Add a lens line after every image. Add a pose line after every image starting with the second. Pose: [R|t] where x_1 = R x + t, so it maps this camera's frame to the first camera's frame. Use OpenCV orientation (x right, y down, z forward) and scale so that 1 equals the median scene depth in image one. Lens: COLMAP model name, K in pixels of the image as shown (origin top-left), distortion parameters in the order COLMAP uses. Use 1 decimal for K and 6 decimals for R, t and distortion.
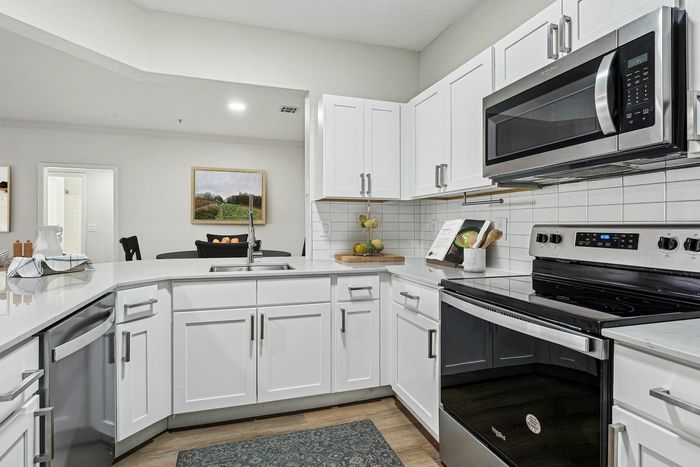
lens RADIAL K [[339.5, 0, 334.6], [0, 339.5, 222.3], [0, 0, 1]] dist [-0.003480, 0.001537]
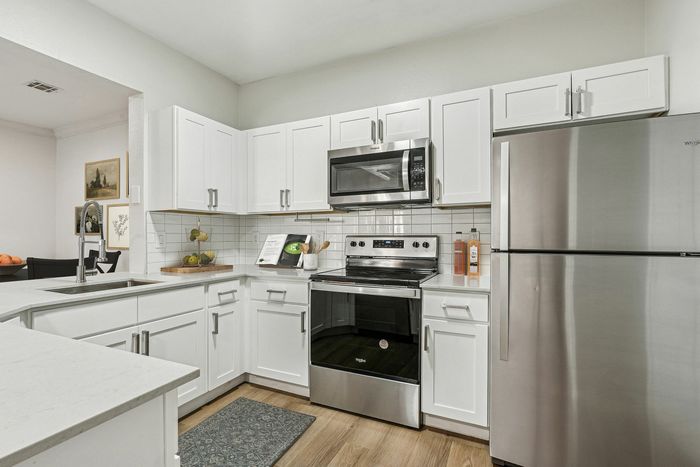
lens RADIAL K [[339.5, 0, 342.8], [0, 339.5, 233.1], [0, 0, 1]] dist [-0.003480, 0.001537]
pose [[0.676805, 0.001217, 0.736161, -0.541890], [-0.002415, 0.999997, 0.000567, -0.004936], [-0.736158, -0.002161, 0.676806, -0.048713]]
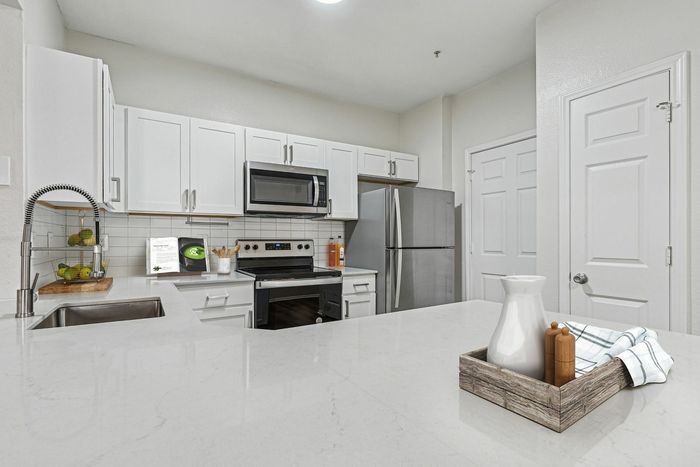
lens RADIAL K [[339.5, 0, 349.7], [0, 339.5, 236.4], [0, 0, 1]] dist [-0.003480, 0.001537]
pose [[-0.267508, 0.005662, 0.963539, -1.089442], [-0.010136, 0.999911, -0.008689, 0.000621], [-0.963502, -0.012091, -0.267427, 0.855050]]
